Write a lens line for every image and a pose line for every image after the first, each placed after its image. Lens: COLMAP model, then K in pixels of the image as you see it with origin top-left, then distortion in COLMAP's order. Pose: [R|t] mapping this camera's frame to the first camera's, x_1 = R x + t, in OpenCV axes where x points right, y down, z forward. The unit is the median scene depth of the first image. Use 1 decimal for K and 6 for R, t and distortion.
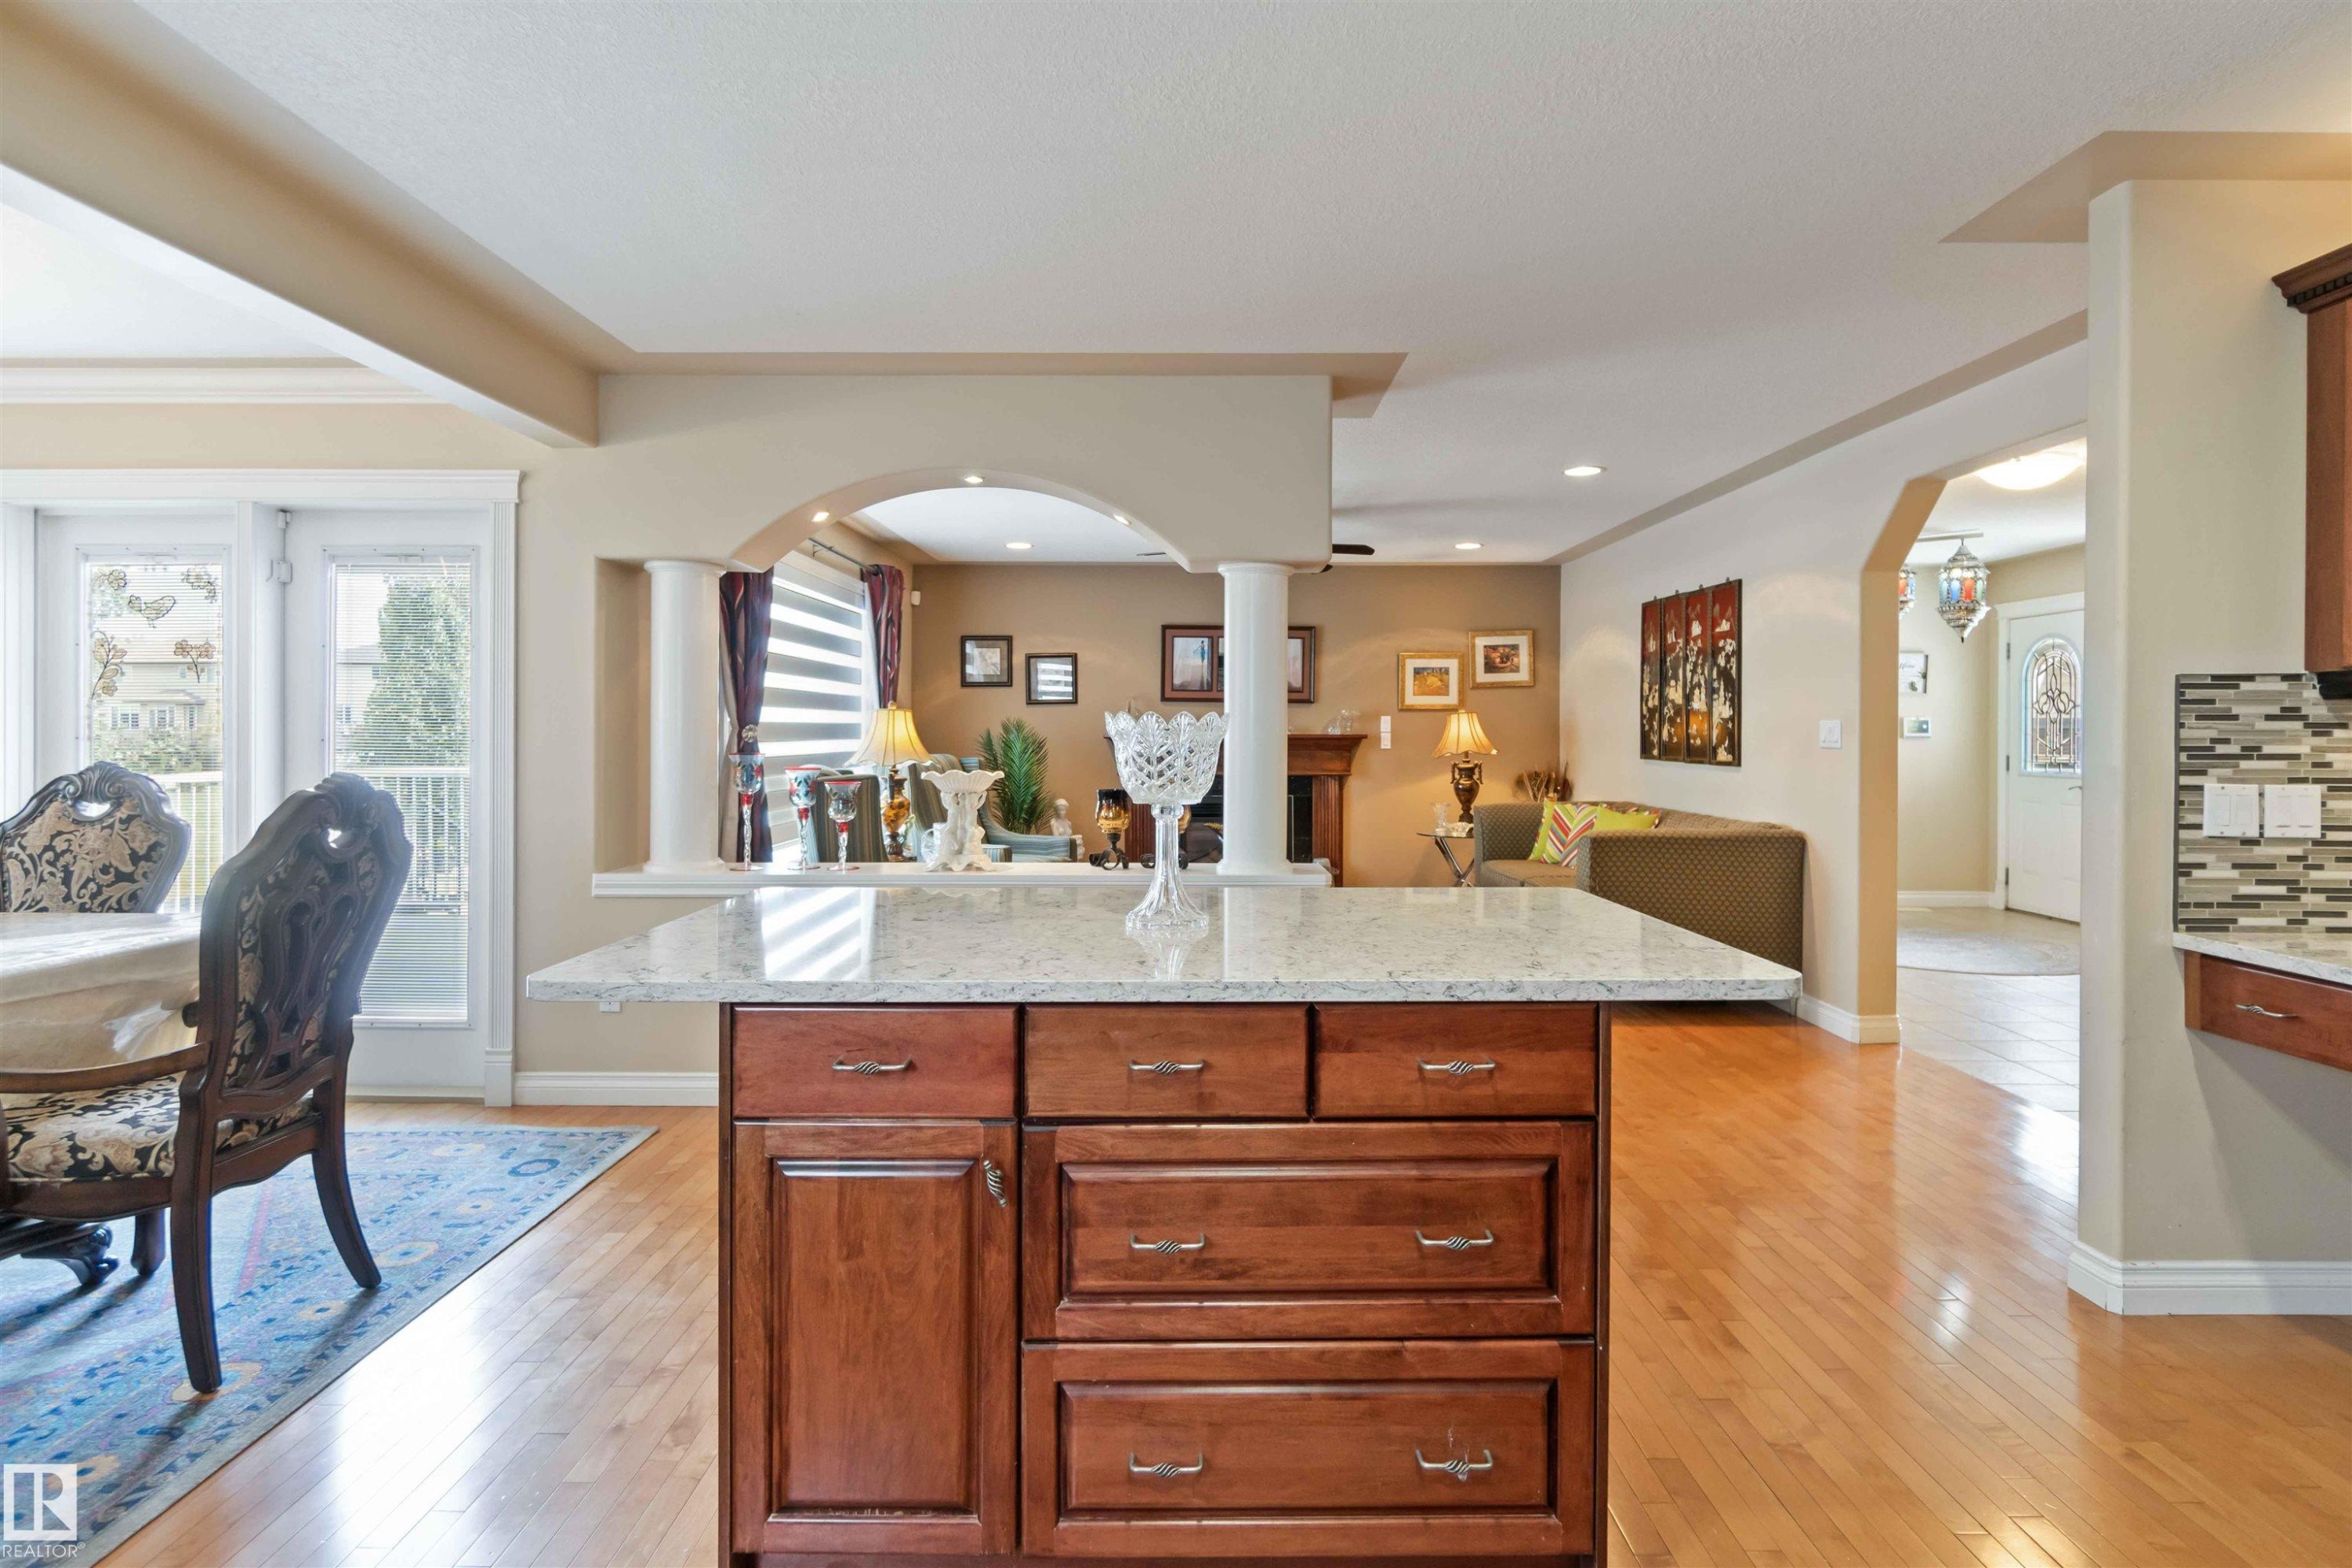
lens RADIAL K [[1181.5, 0, 1178.9], [0, 1181.5, 738.4], [0, 0, 1]] dist [-0.005648, 0.002133]
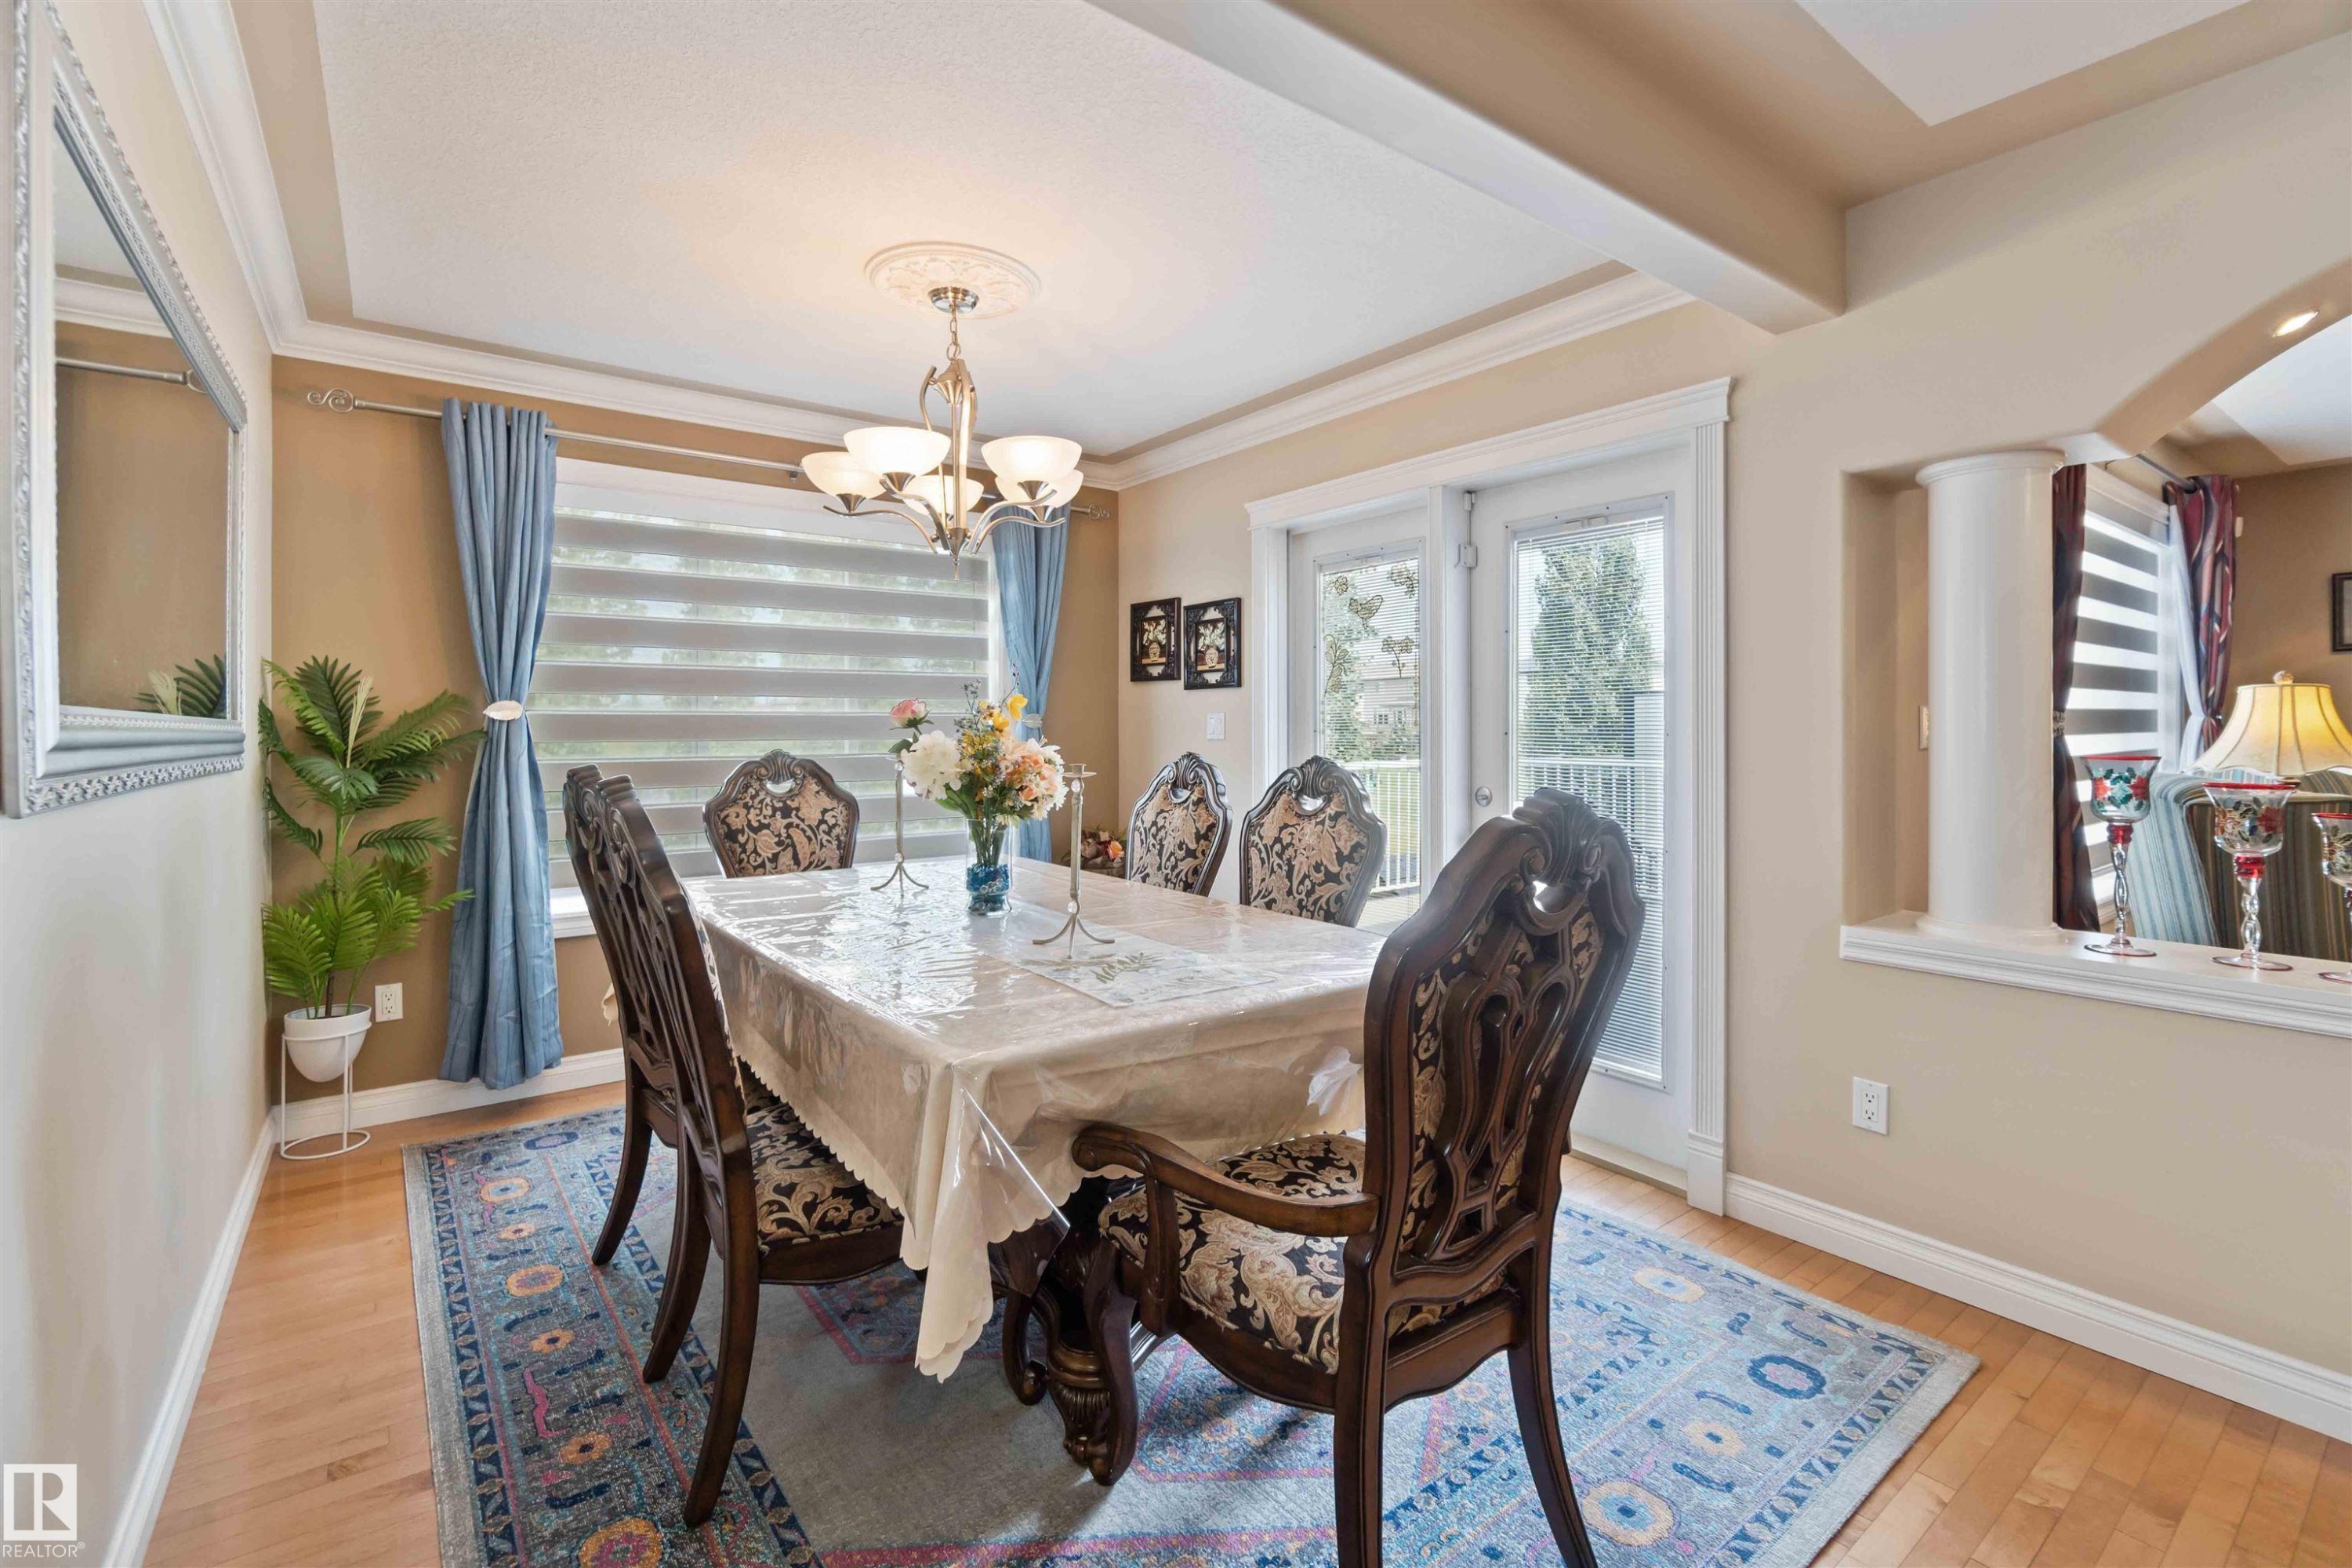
lens RADIAL K [[1020.8, 0, 1157.8], [0, 1020.8, 721.9], [0, 0, 1]] dist [-0.004540, 0.001300]
pose [[0.584722, -0.007627, -0.811198, -0.245388], [0.000536, 0.999959, -0.009015, -0.000632], [0.811233, 0.004837, 0.584703, 0.321826]]
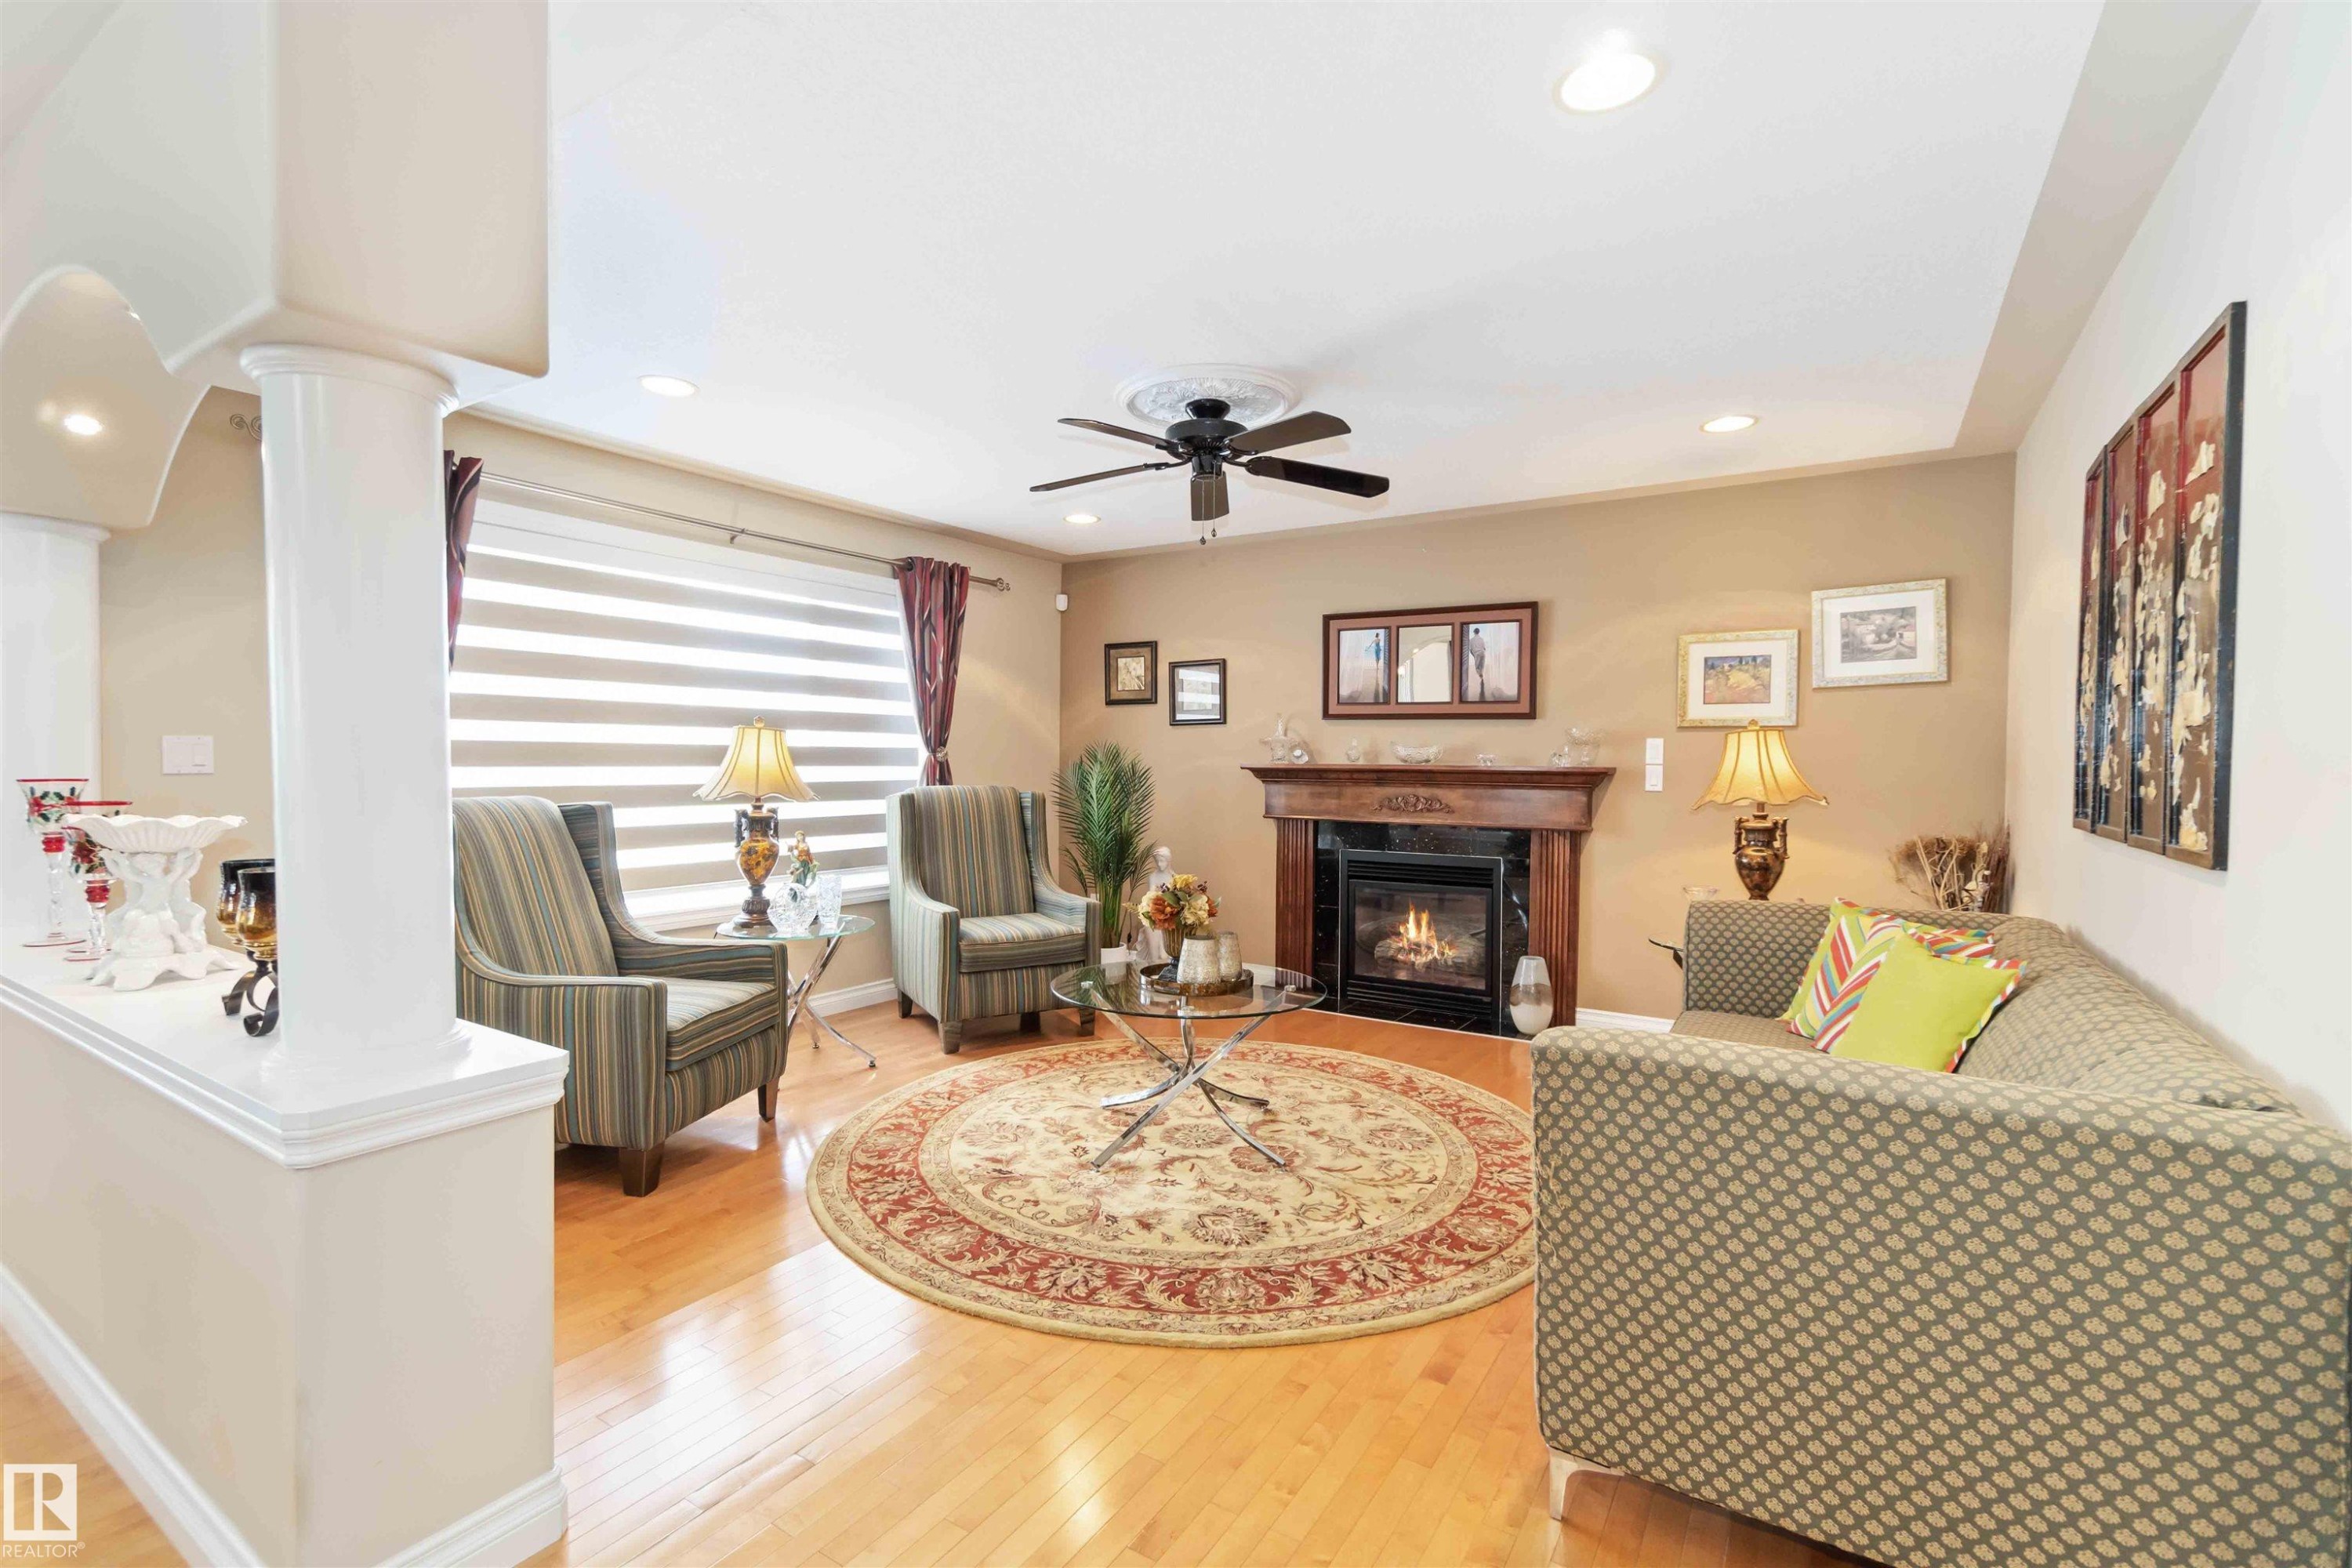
lens RADIAL K [[1020.8, 0, 1228.2], [0, 1020.8, 791.6], [0, 0, 1]] dist [-0.004540, 0.001300]
pose [[0.846029, 0.023477, -0.532620, 0.586465], [-0.011557, 0.999603, 0.025703, -0.004147], [0.533012, -0.015590, 0.845964, 0.916086]]
